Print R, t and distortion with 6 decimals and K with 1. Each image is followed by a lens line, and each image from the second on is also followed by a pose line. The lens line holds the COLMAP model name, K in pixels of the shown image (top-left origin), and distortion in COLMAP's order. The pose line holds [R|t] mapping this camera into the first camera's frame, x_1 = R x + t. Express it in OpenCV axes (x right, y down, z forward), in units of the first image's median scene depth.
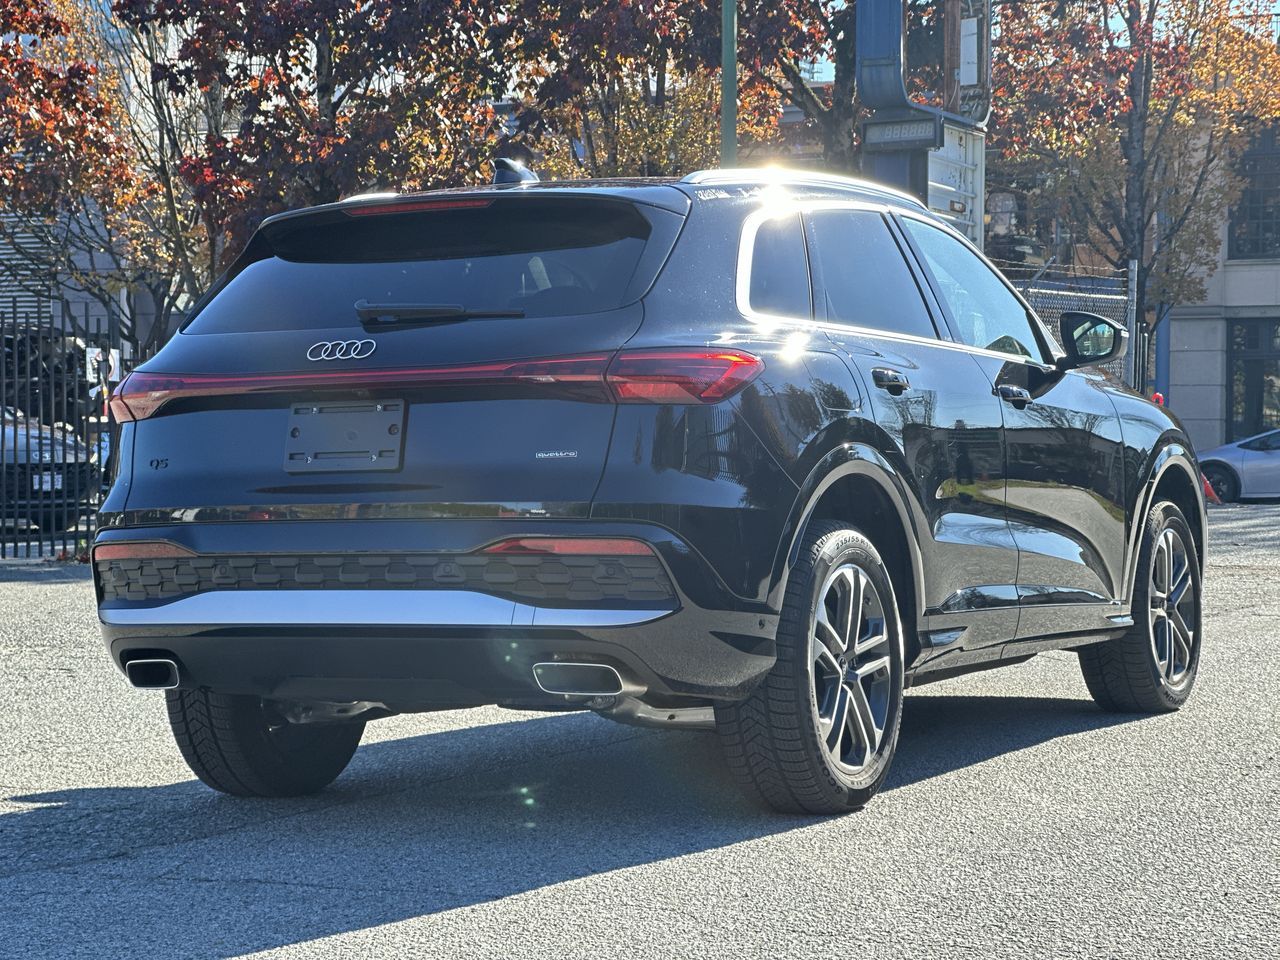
lens RADIAL K [[2847.1, 0, 640.0], [0, 2847.1, 480.0], [0, 0, 1]] dist [-0.045357, 2.118975]
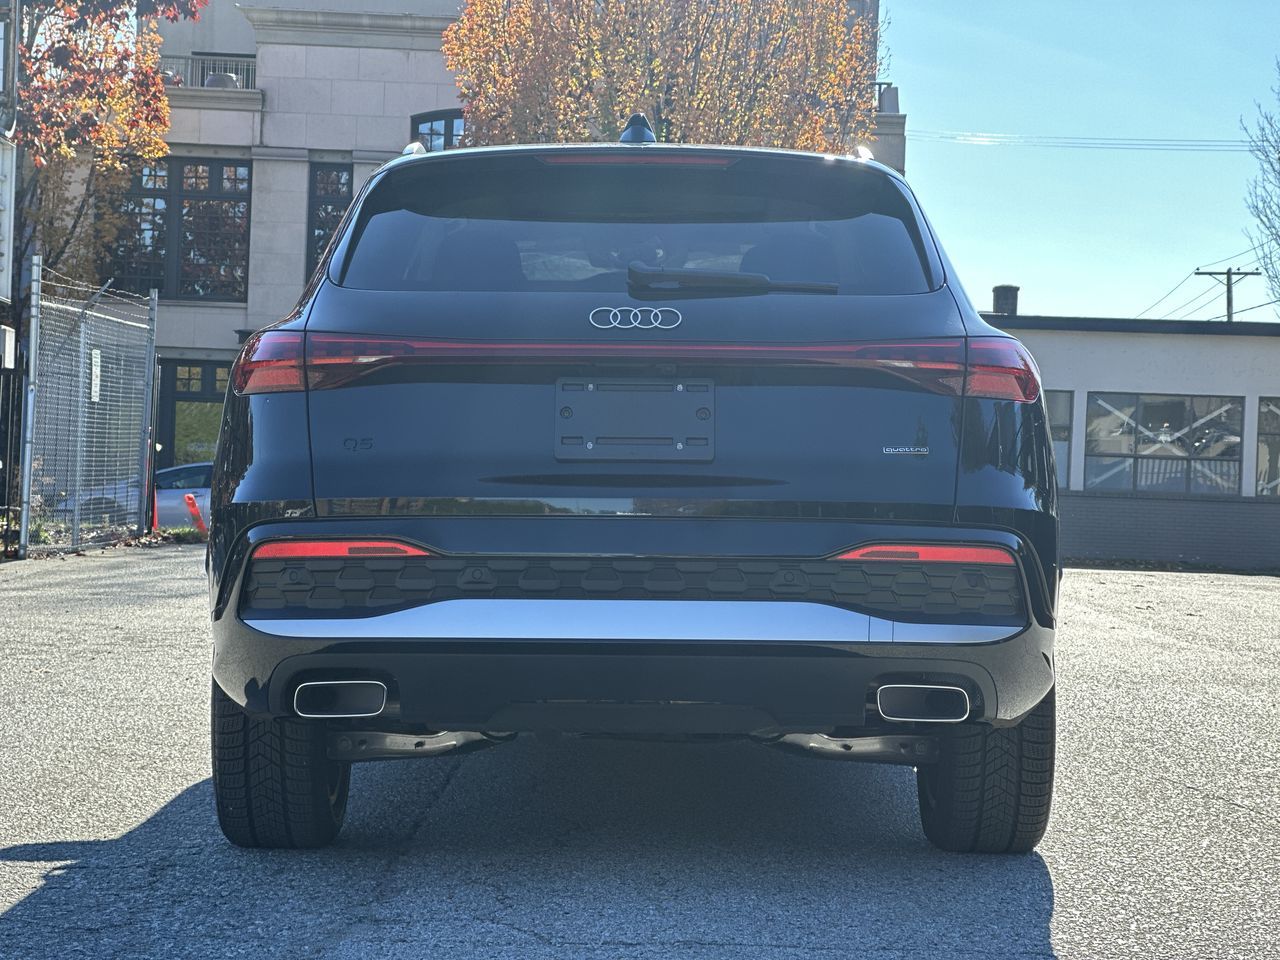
lens RADIAL K [[2847.1, 0, 640.0], [0, 2847.1, 480.0], [0, 0, 1]] dist [-0.045357, 2.118975]
pose [[0.893622, 0.035285, 0.447431, -0.468310], [-0.028385, 0.999352, -0.022118, 0.020955], [-0.447922, 0.007065, 0.894045, 0.230983]]
